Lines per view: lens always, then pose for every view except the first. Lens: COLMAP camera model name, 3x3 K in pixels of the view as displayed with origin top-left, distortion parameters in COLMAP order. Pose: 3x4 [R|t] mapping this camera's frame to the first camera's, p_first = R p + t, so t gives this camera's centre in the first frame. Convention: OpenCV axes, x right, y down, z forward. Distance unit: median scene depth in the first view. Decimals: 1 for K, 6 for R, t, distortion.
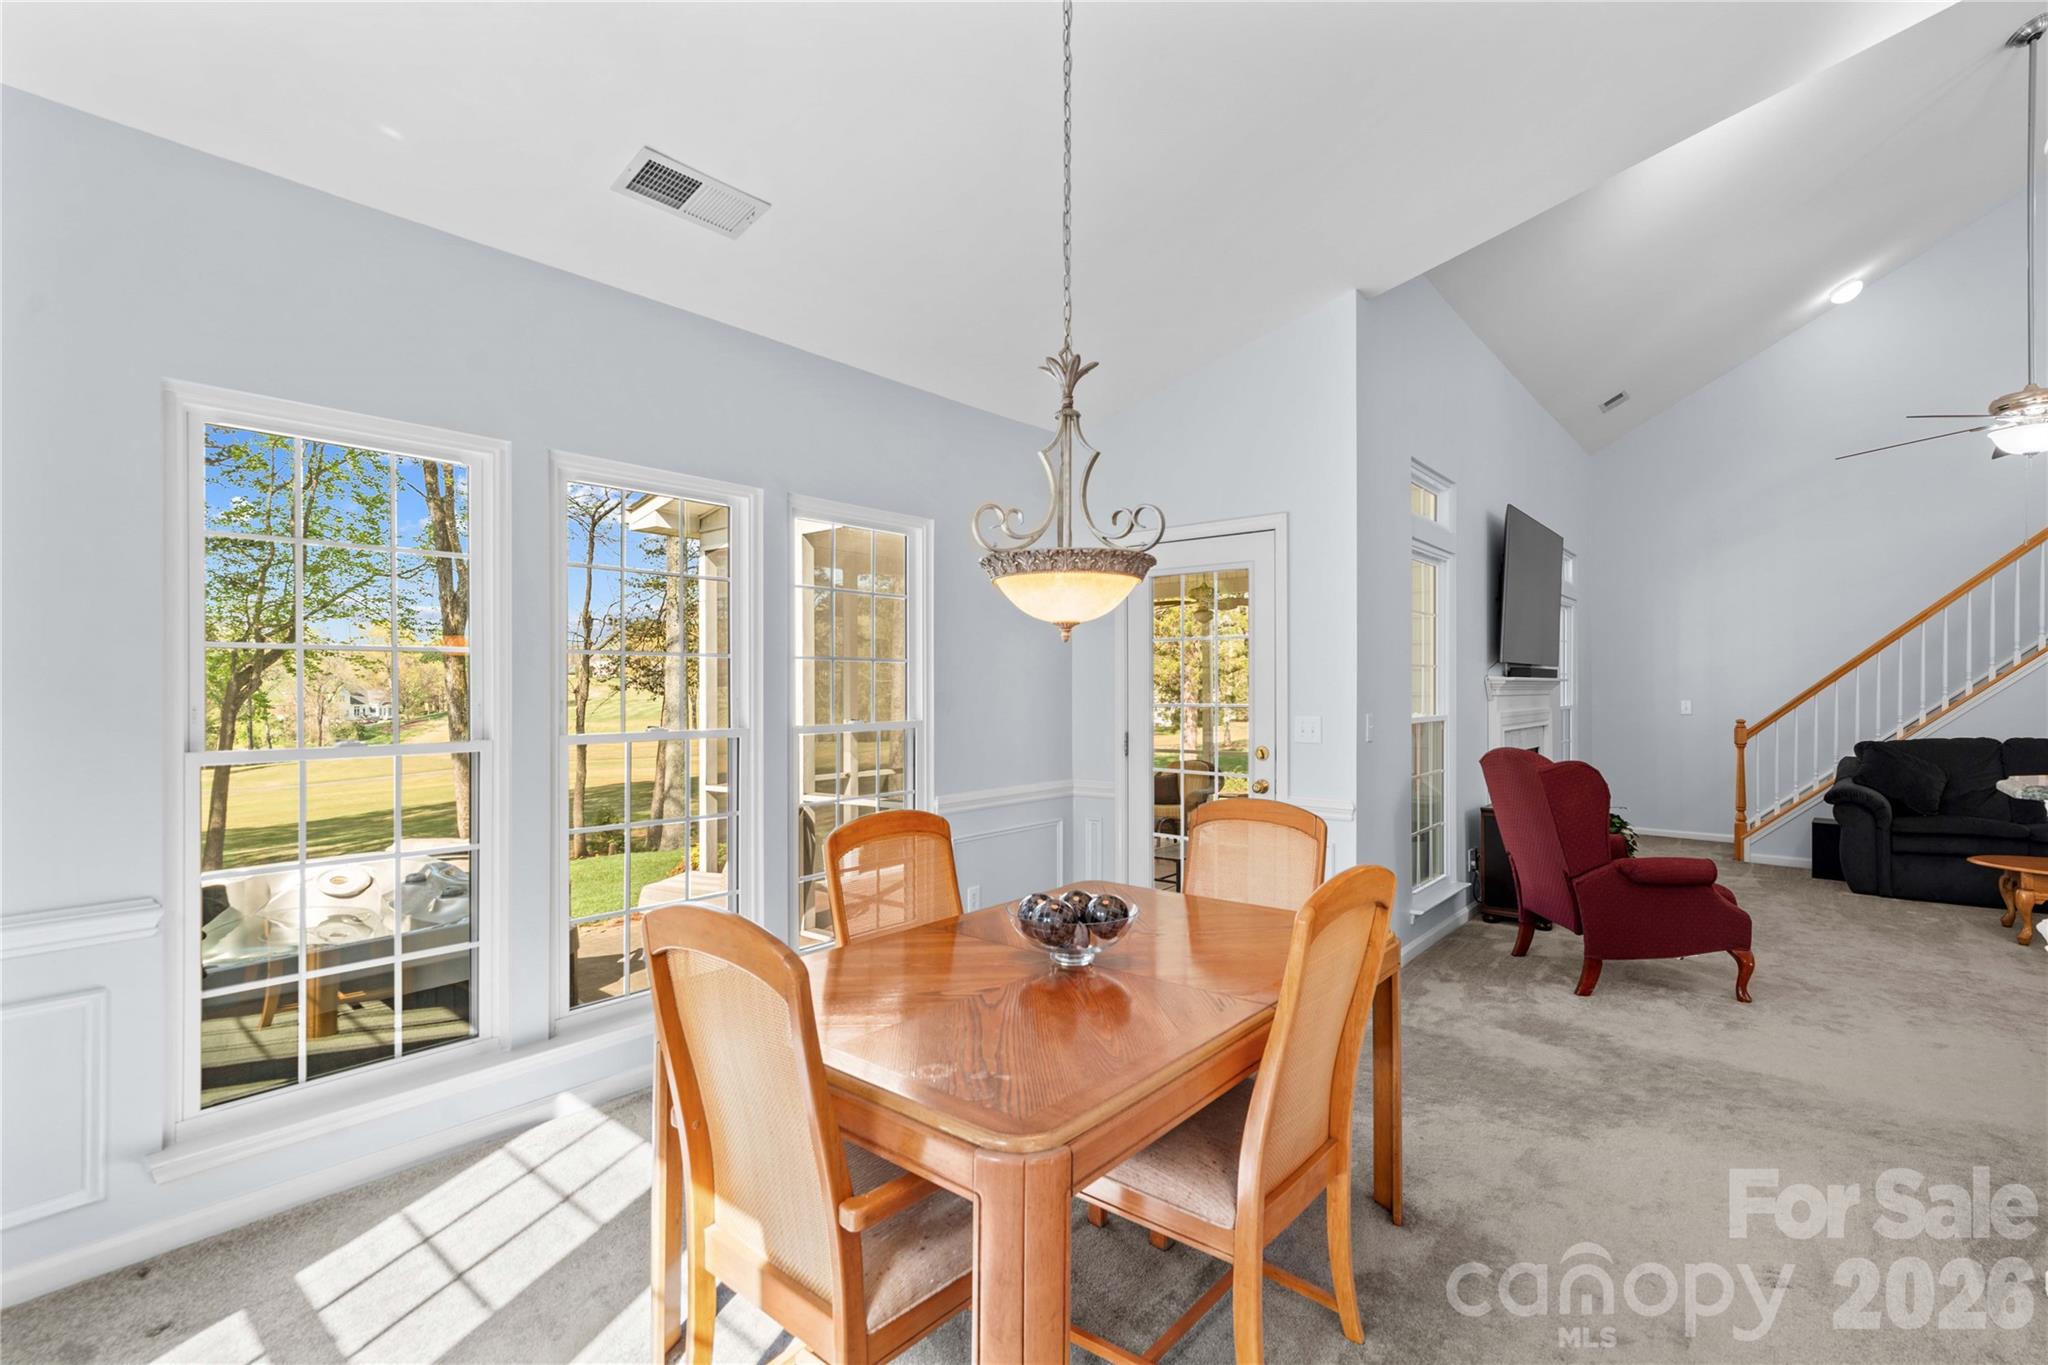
lens RADIAL K [[929.7, 0, 1021.6], [0, 929.7, 686.5], [0, 0, 1]] dist [-0.001581, 0.000530]
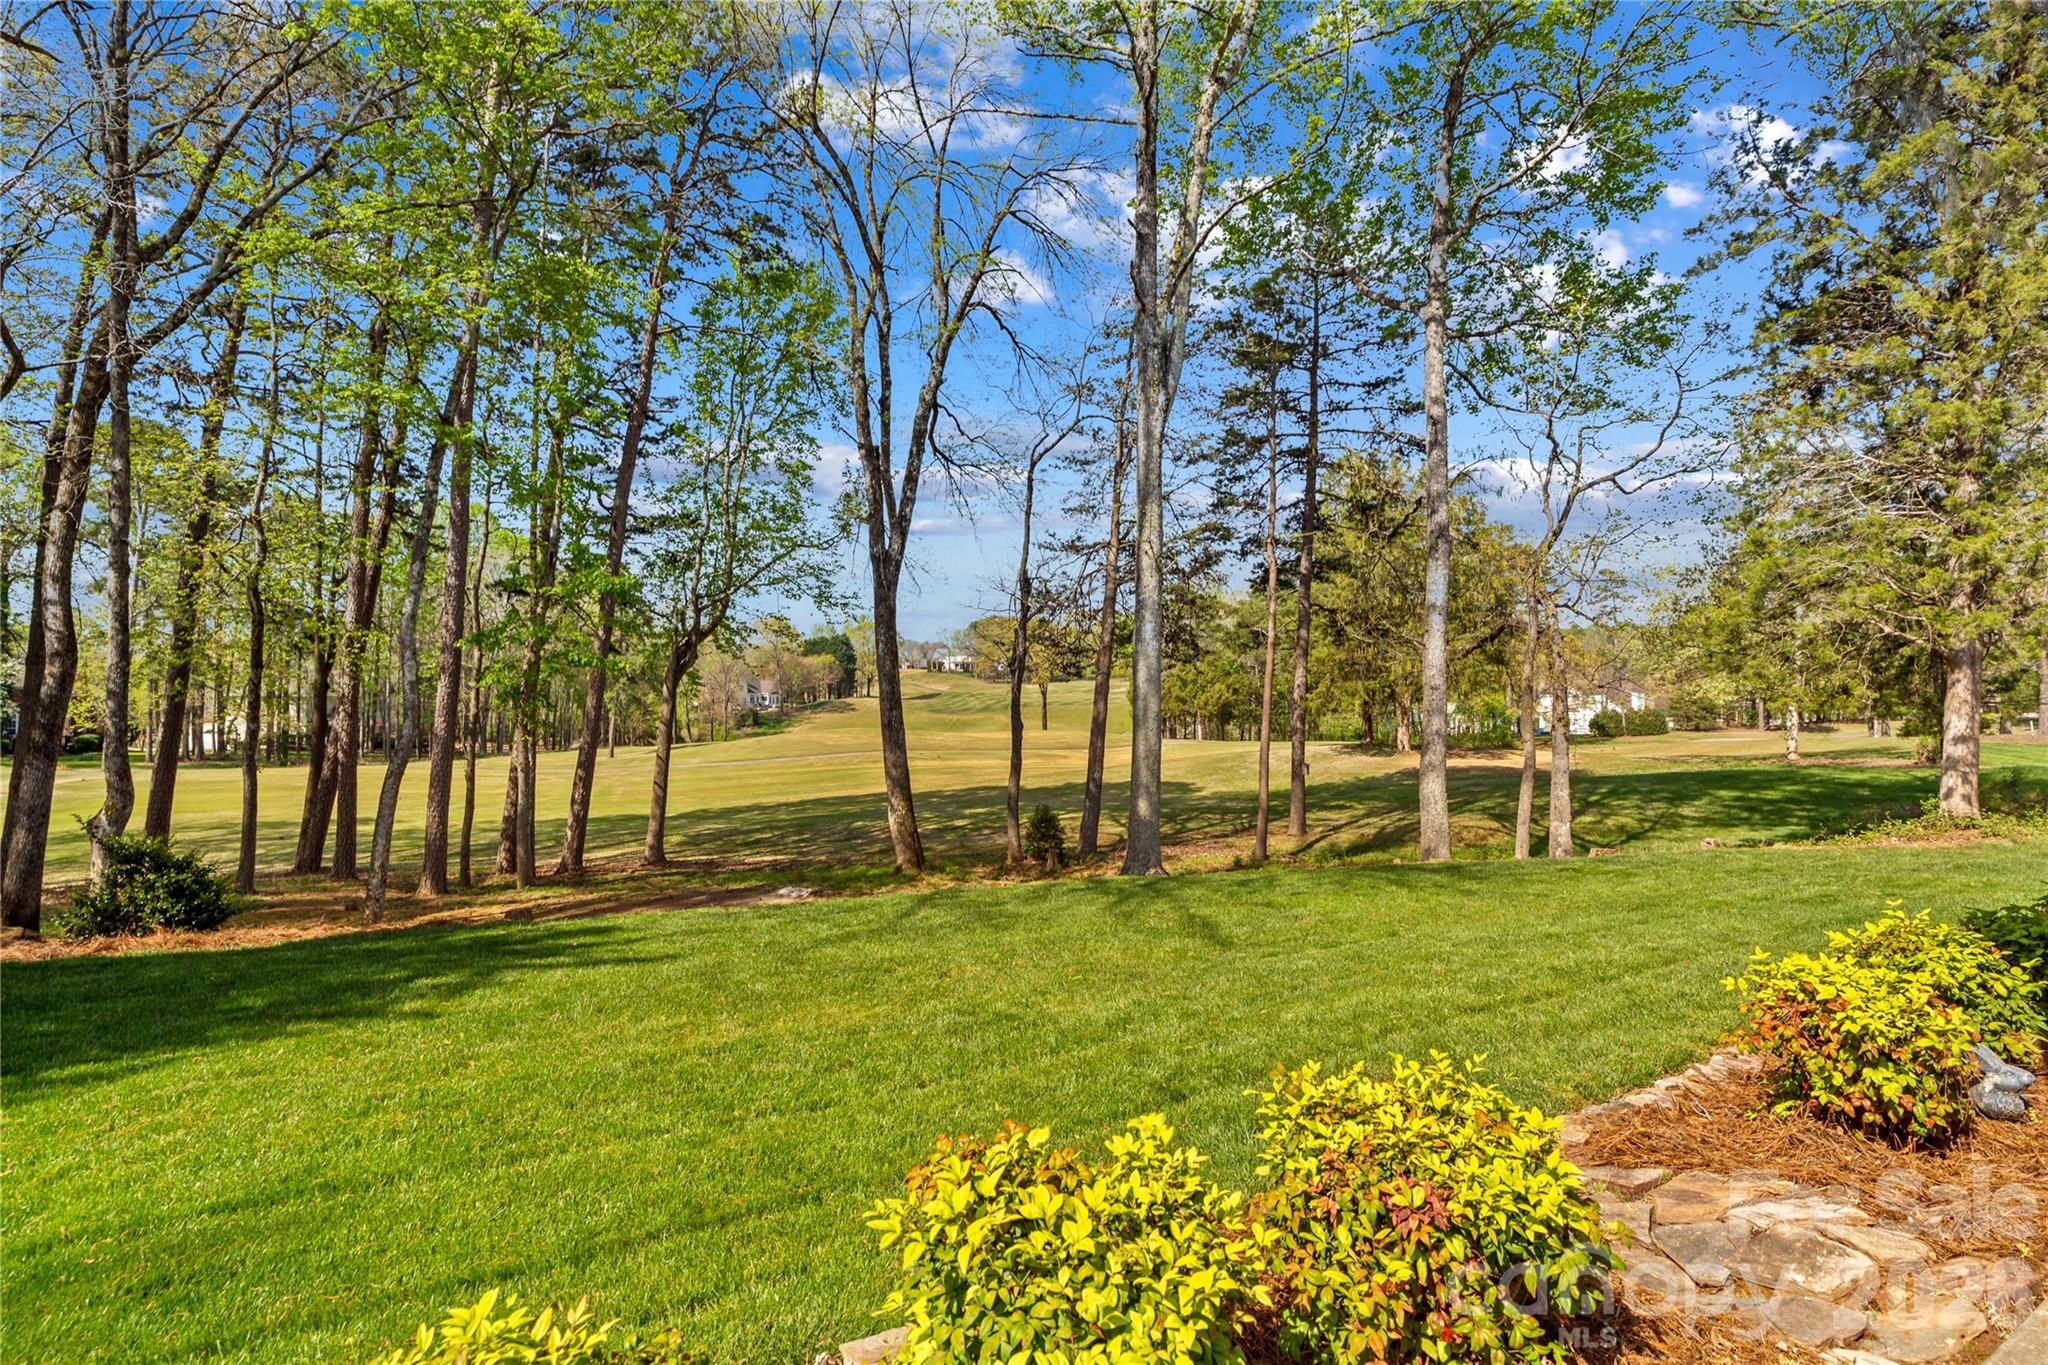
lens RADIAL K [[950.0, 0, 1013.0], [0, 950.0, 684.9], [0, 0, 1]] dist [-0.001679, -0.000097]
pose [[0.941120, 0.011819, -0.337867, -0.163860], [-0.012650, 0.999920, -0.000255, 0.020478], [0.337837, 0.004514, 0.941194, 0.168878]]
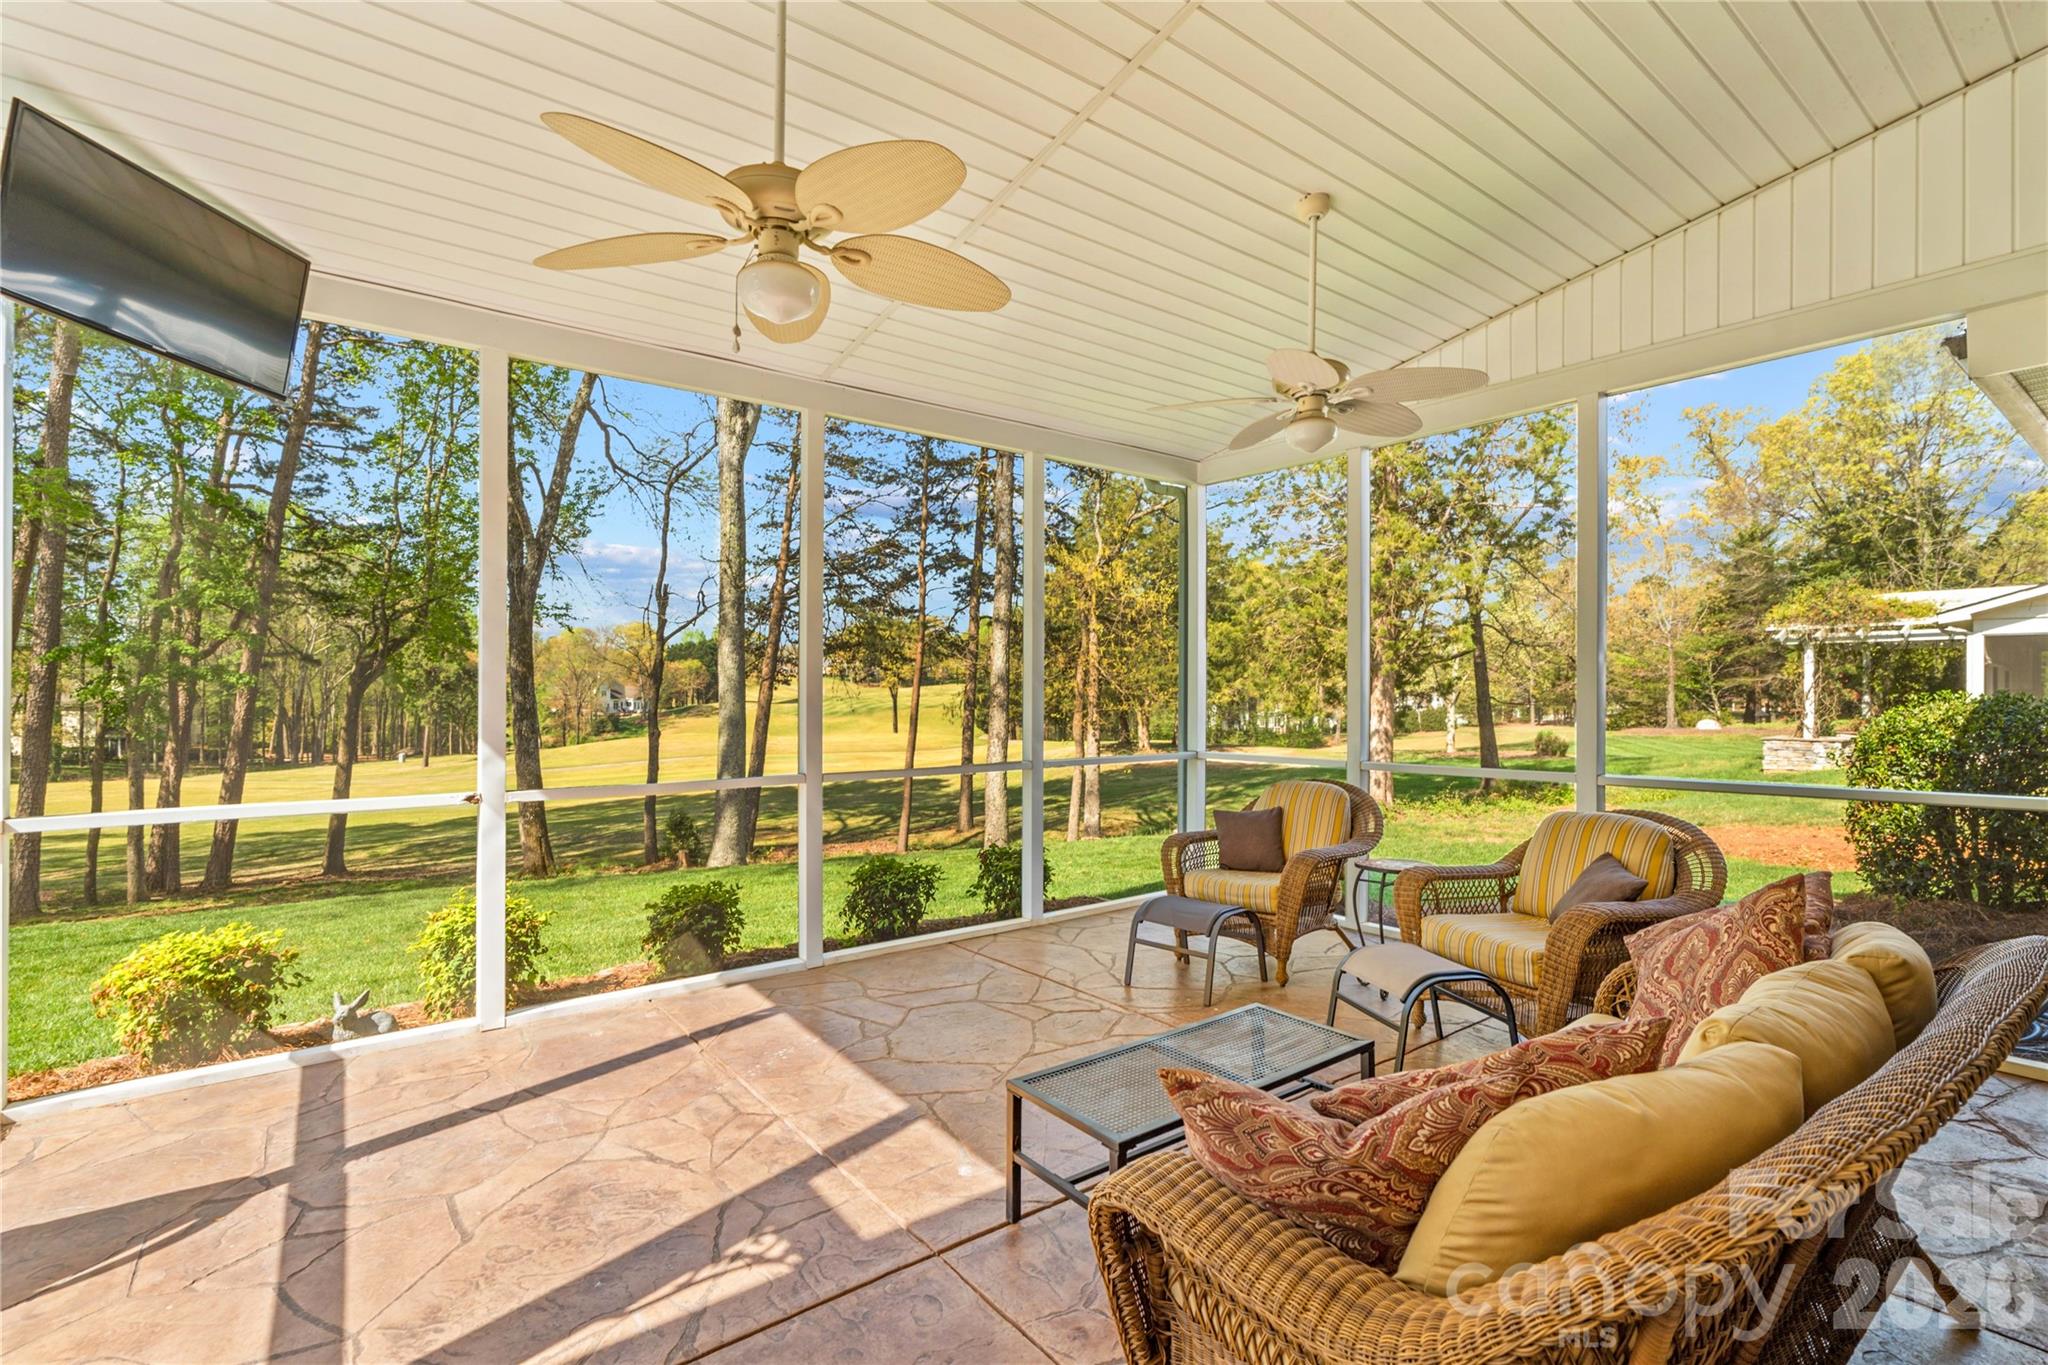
lens RADIAL K [[926.1, 0, 1029.6], [0, 926.1, 687.9], [0, 0, 1]] dist [-0.004122, 0.000066]
pose [[0.973552, 0.005701, -0.228393, 0.062041], [-0.005983, 0.999982, -0.000544, 0.013519], [0.228386, 0.001896, 0.973569, 0.200717]]
